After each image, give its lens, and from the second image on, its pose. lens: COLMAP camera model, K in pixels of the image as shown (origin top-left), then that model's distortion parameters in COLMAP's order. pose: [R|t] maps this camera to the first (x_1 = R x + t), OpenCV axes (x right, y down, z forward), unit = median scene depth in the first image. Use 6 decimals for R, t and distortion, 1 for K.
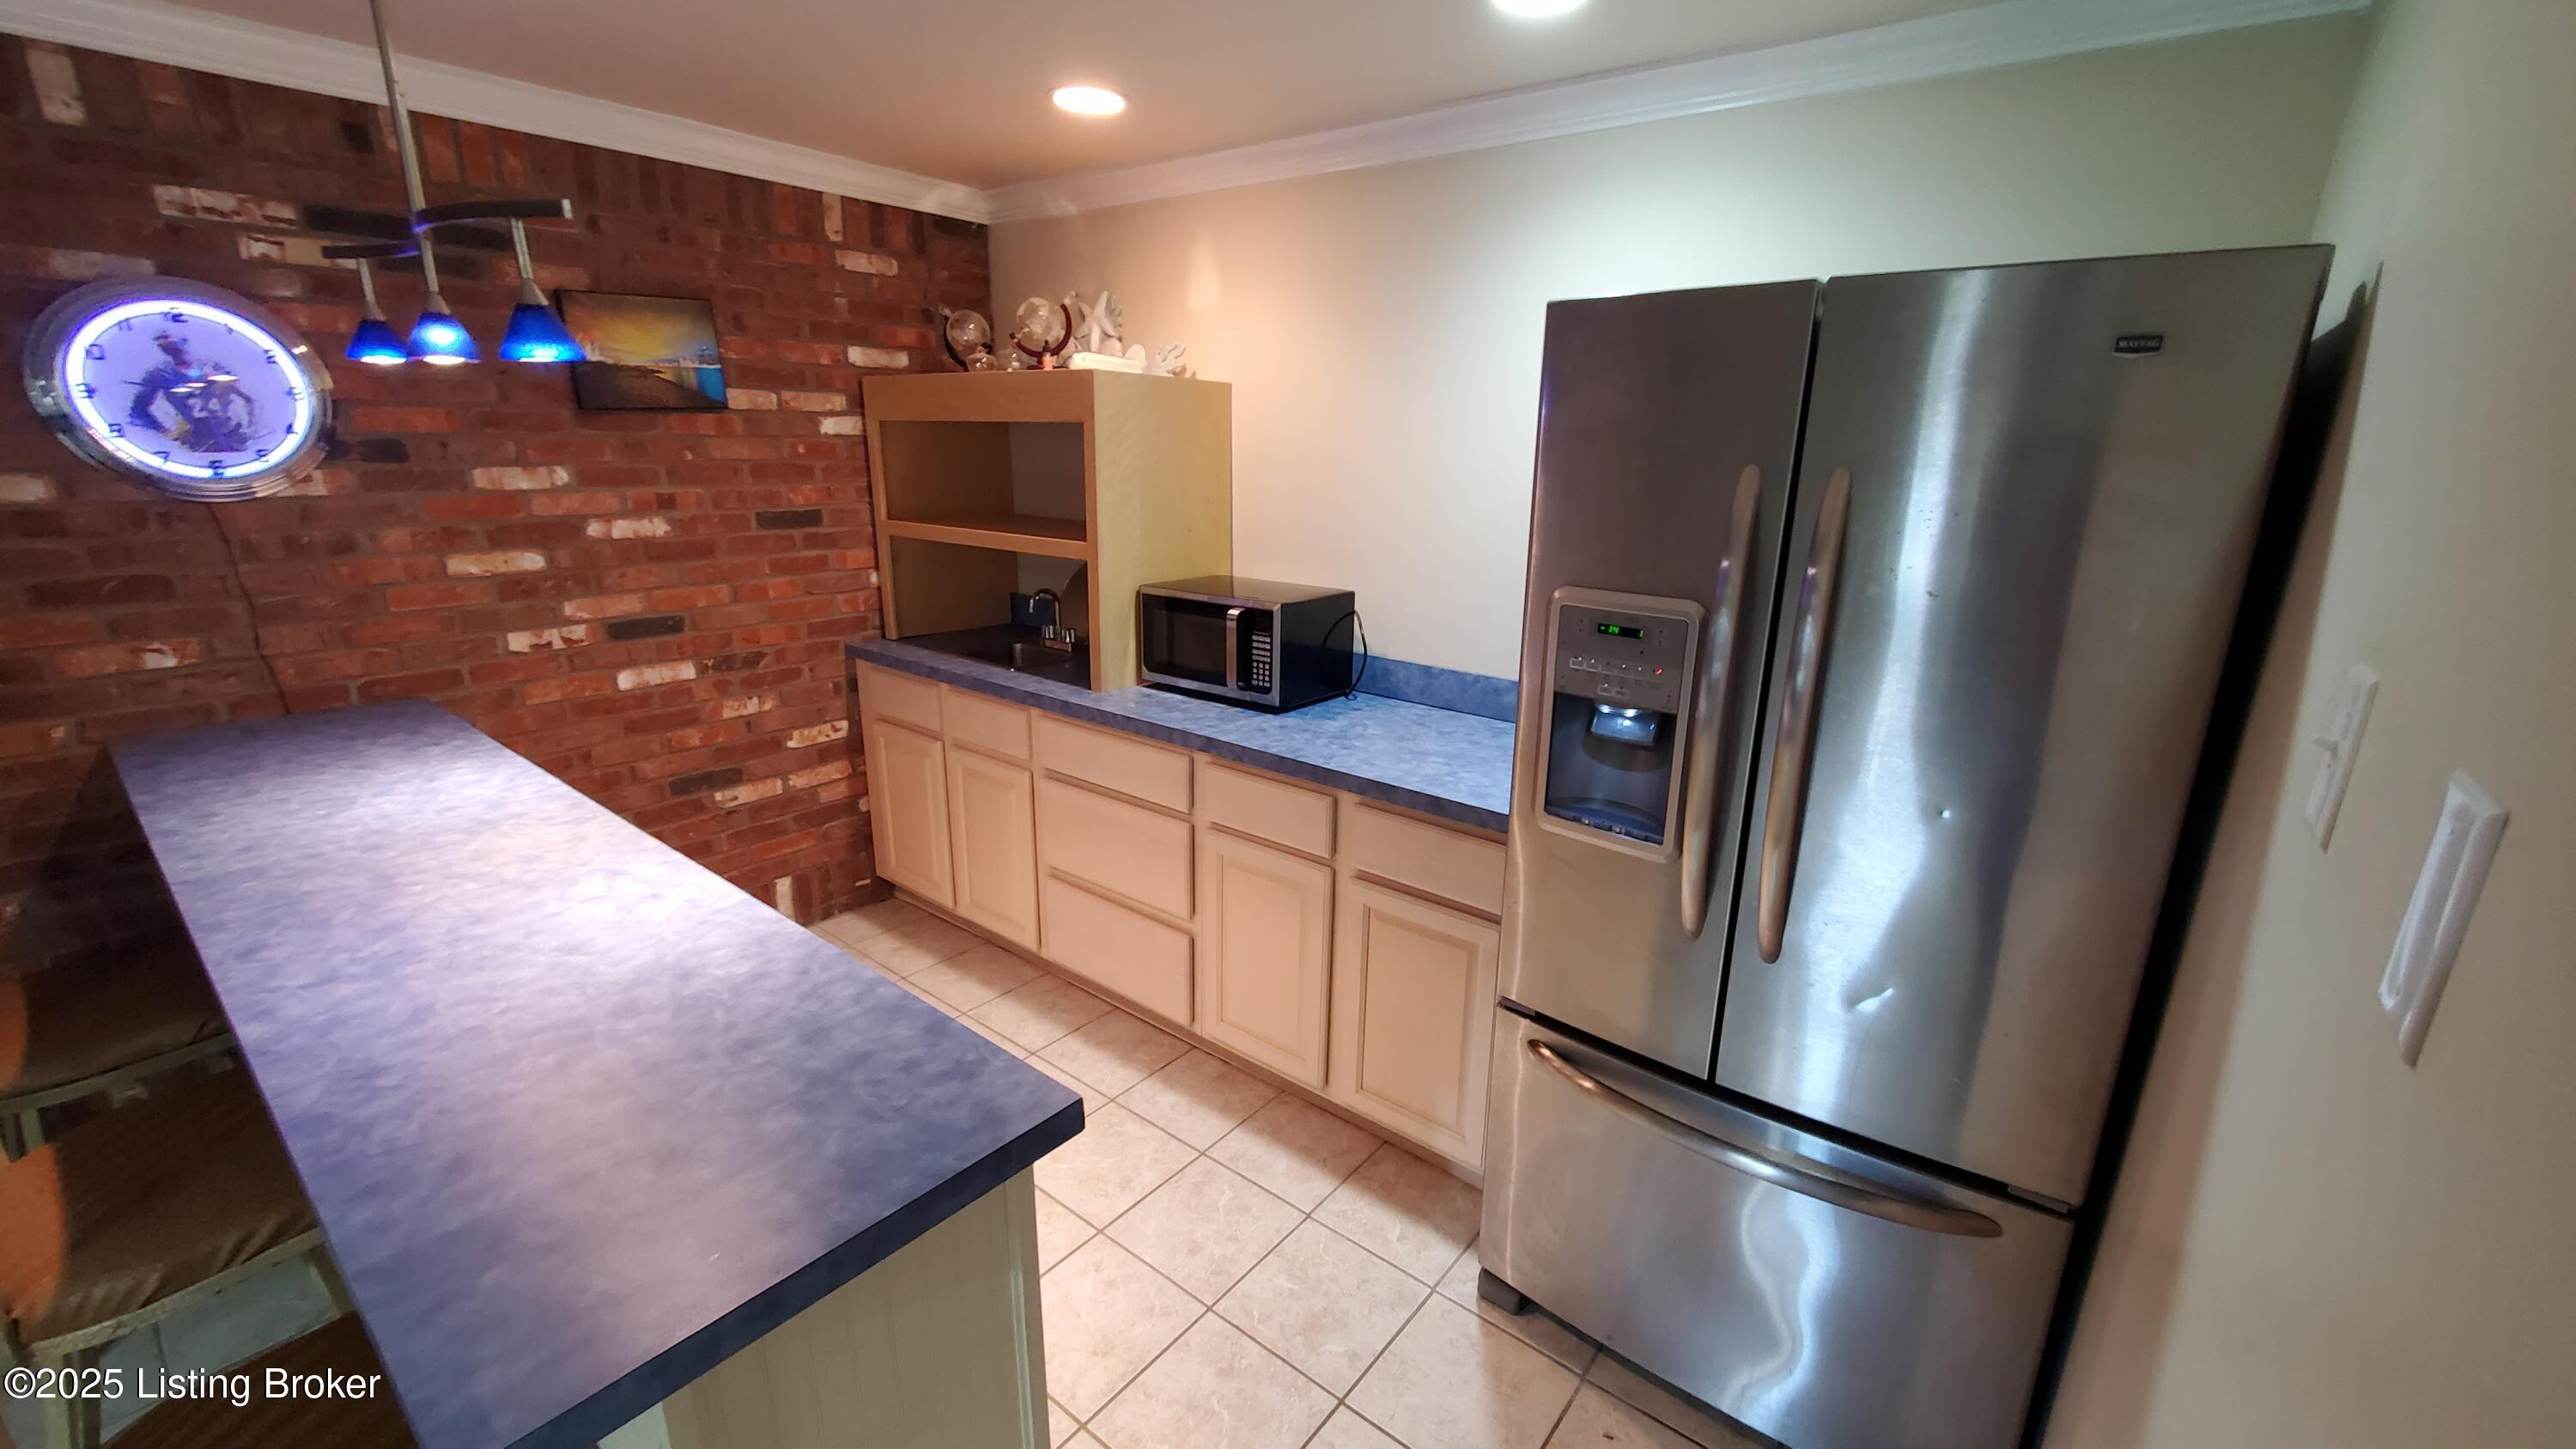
lens RADIAL K [[1032.1, 0, 1289.2], [0, 1032.1, 726.3], [0, 0, 1]] dist [-0.000428, -0.001226]
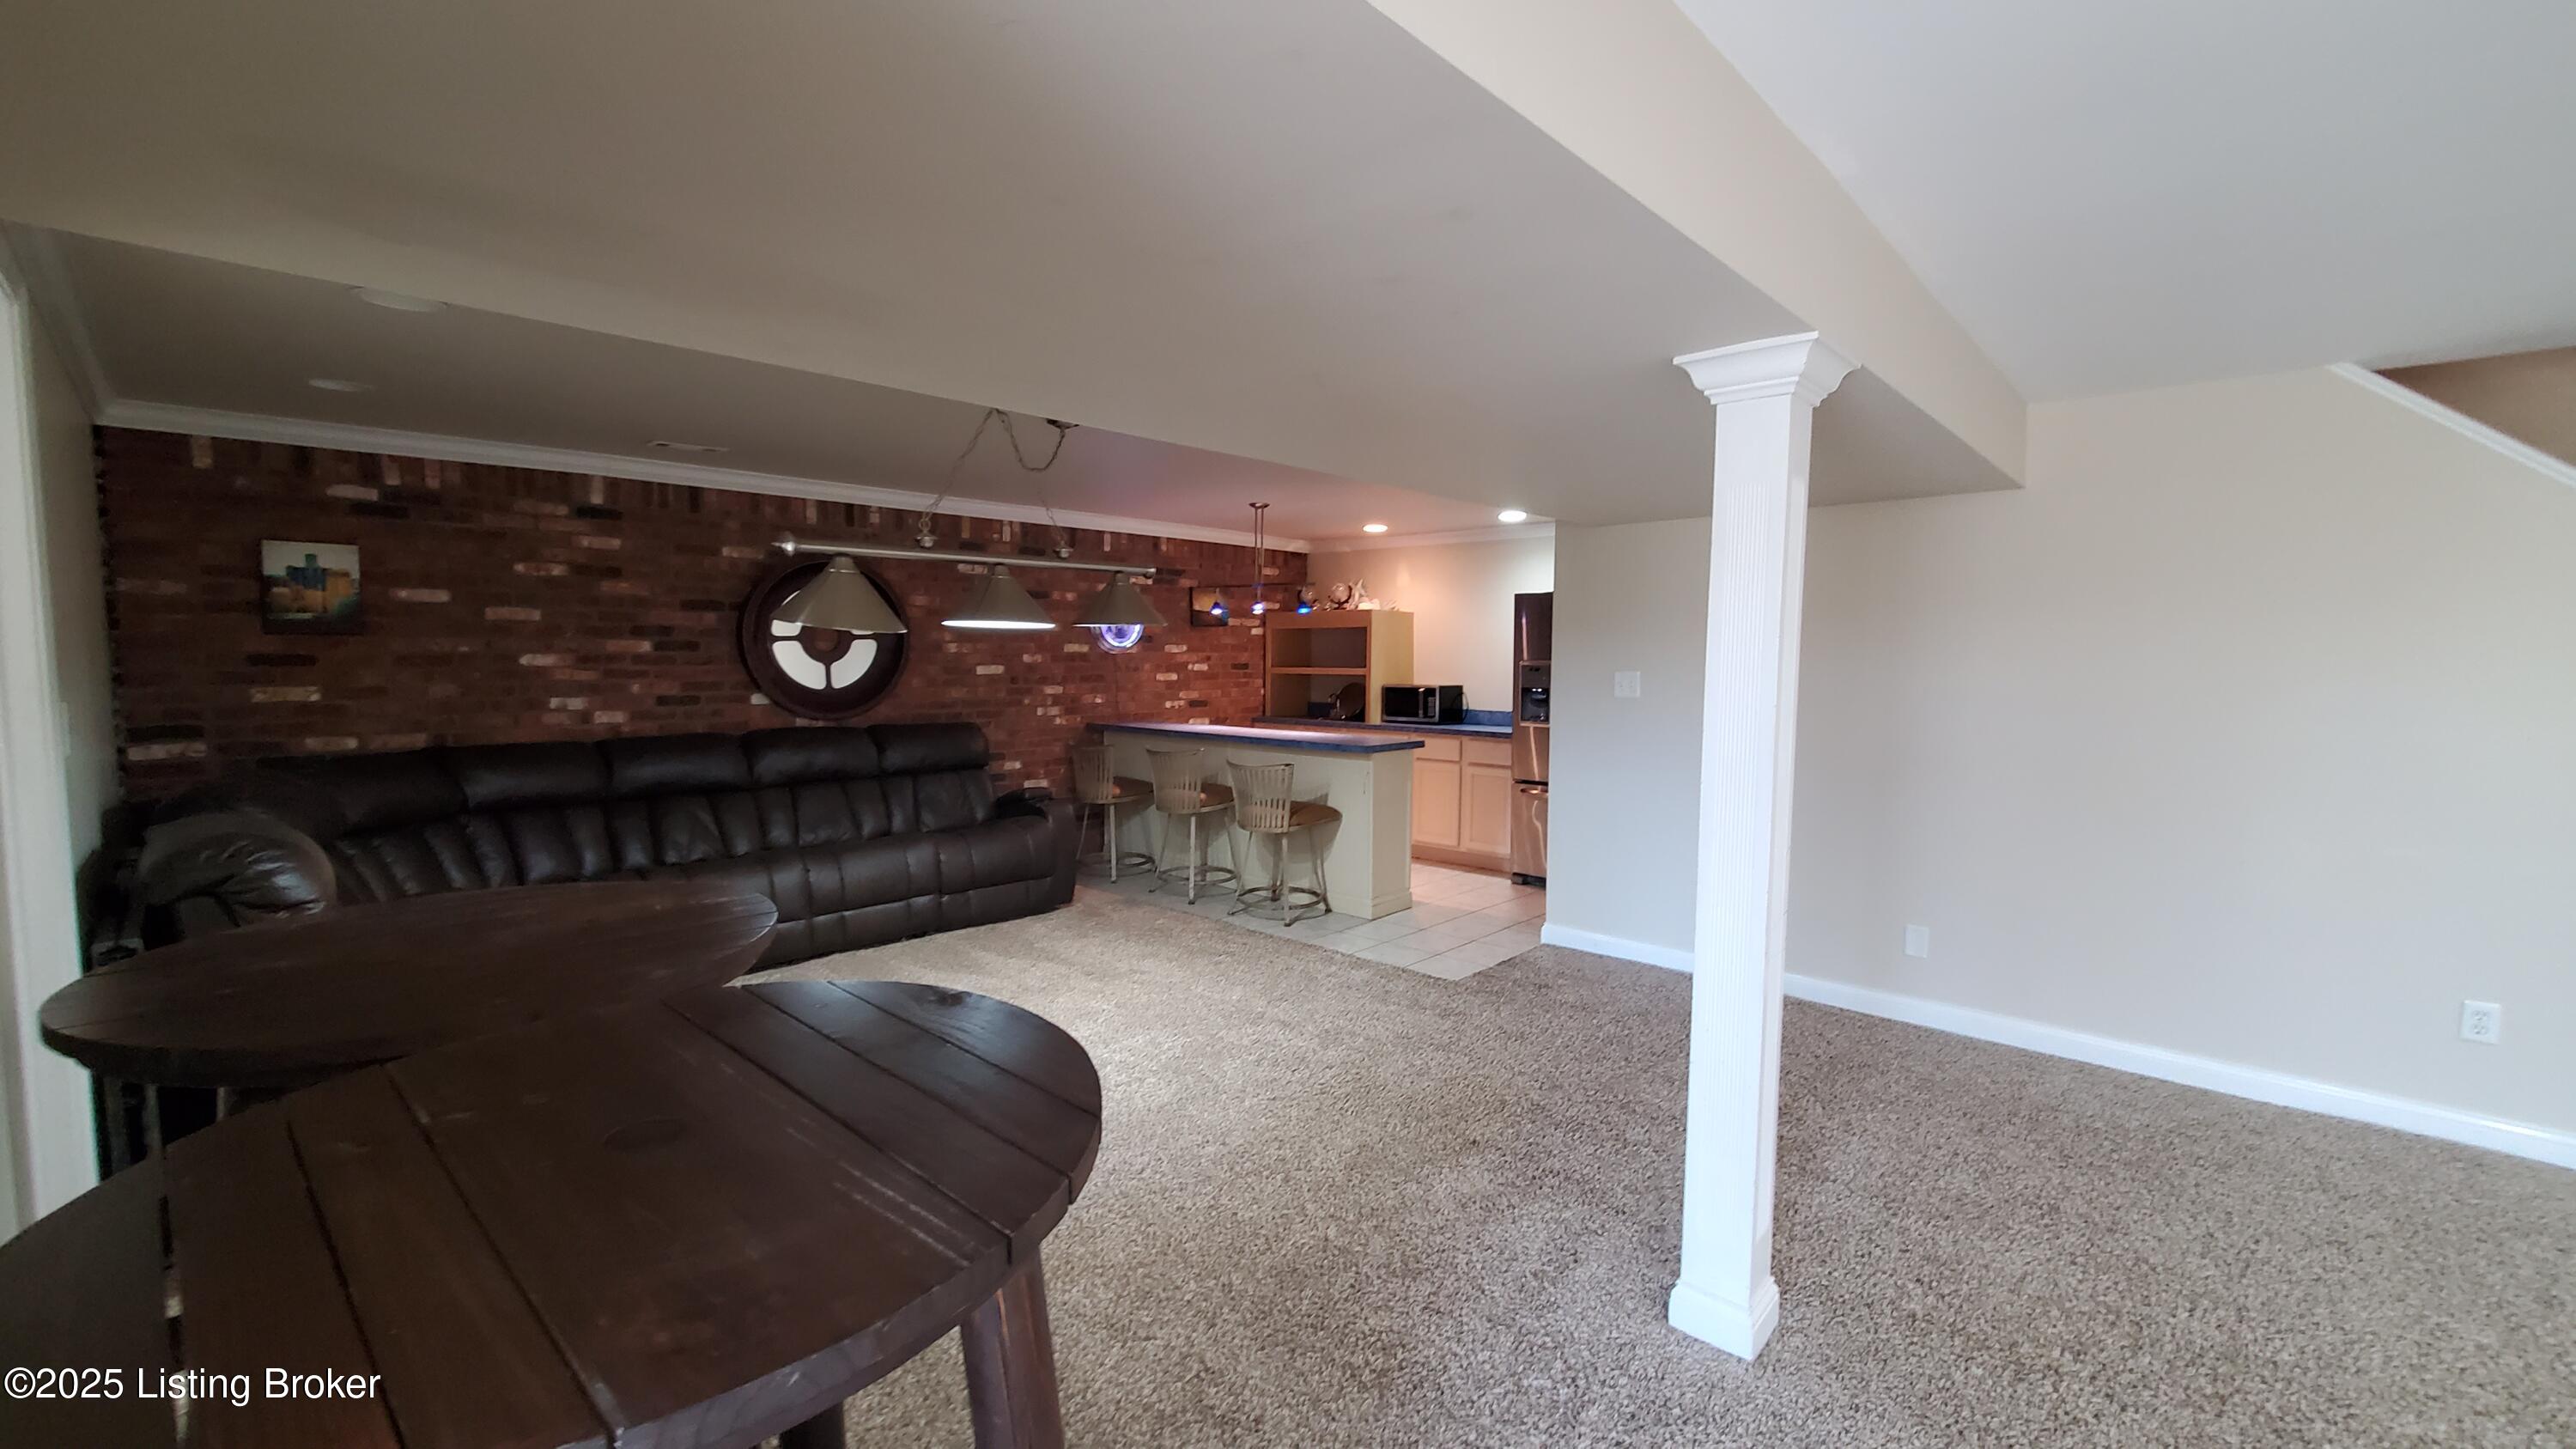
lens RADIAL K [[1032.1, 0, 1292.8], [0, 1032.1, 729.4], [0, 0, 1]] dist [-0.000428, -0.001226]
pose [[0.997176, -0.008867, -0.074569, -0.184436], [-0.006191, 0.979916, -0.199315, 0.530596], [0.074838, 0.199213, 0.977094, -1.679489]]
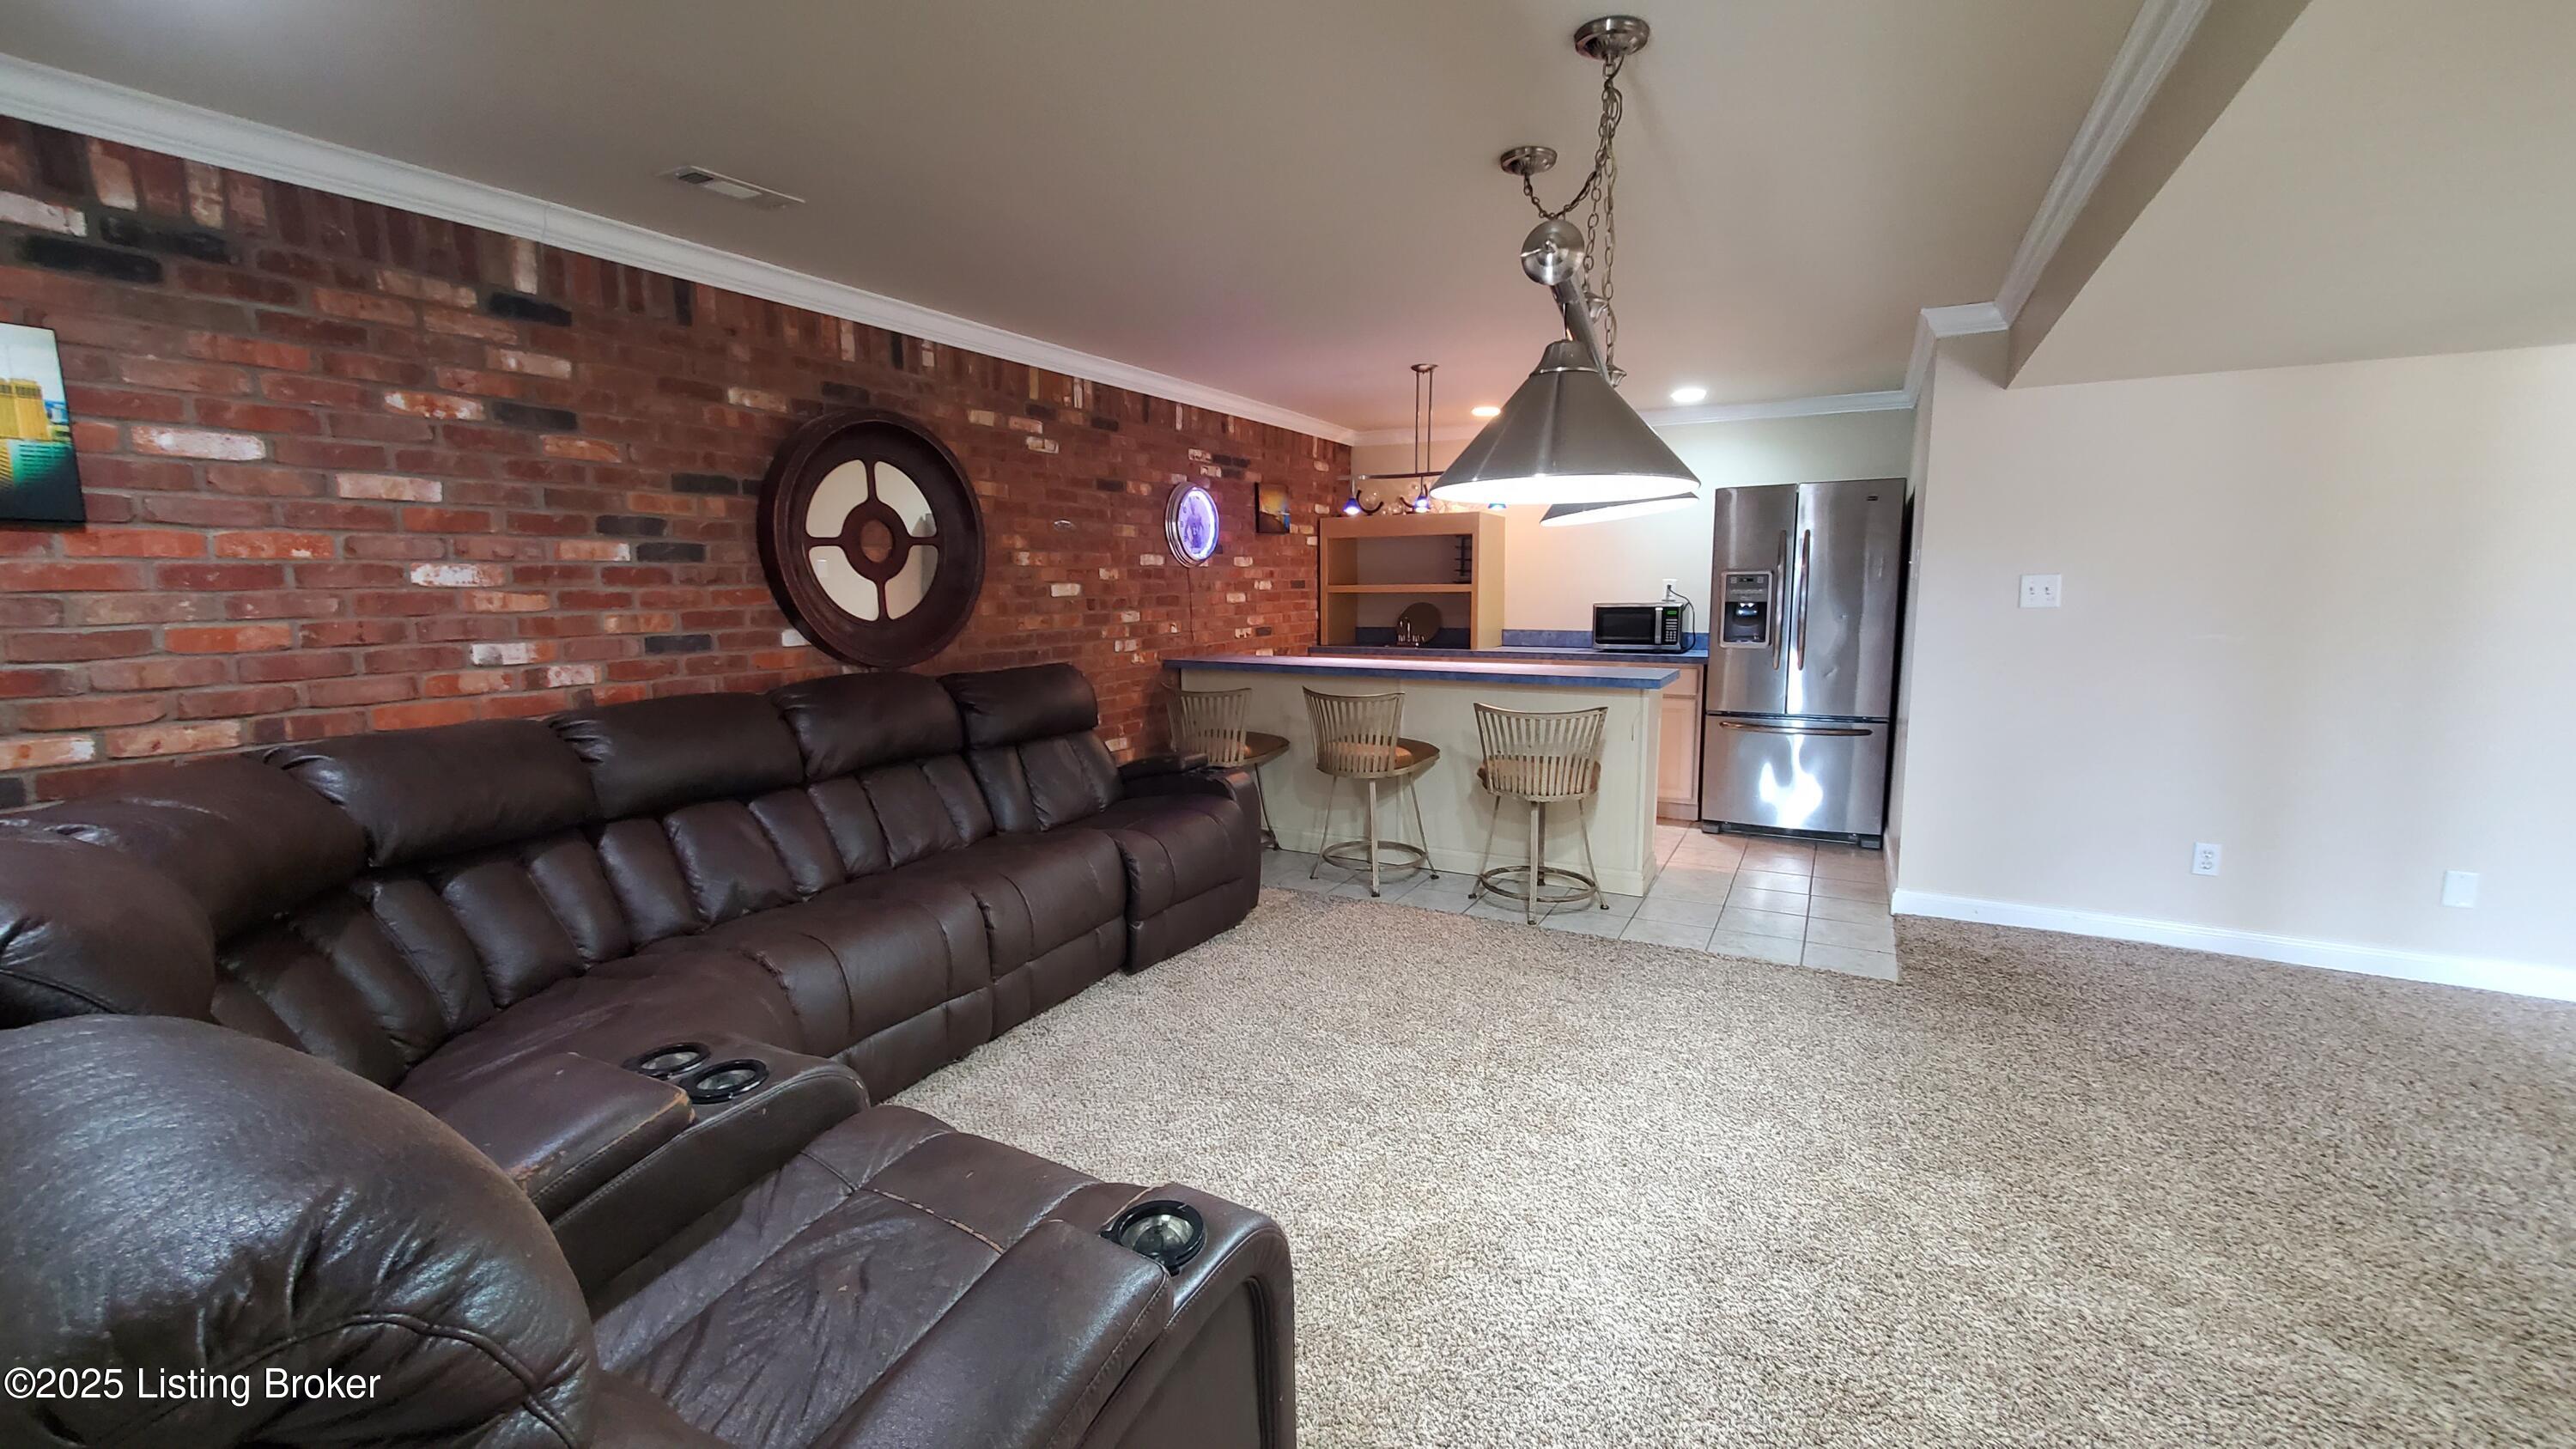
lens RADIAL K [[1032.1, 0, 1297.1], [0, 1032.1, 734.8], [0, 0, 1]] dist [-0.000428, -0.001226]
pose [[0.984925, -0.051280, 0.165208, -0.962868], [0.071152, 0.990615, -0.116703, 0.391646], [-0.157673, 0.126698, 0.979330, -1.143163]]
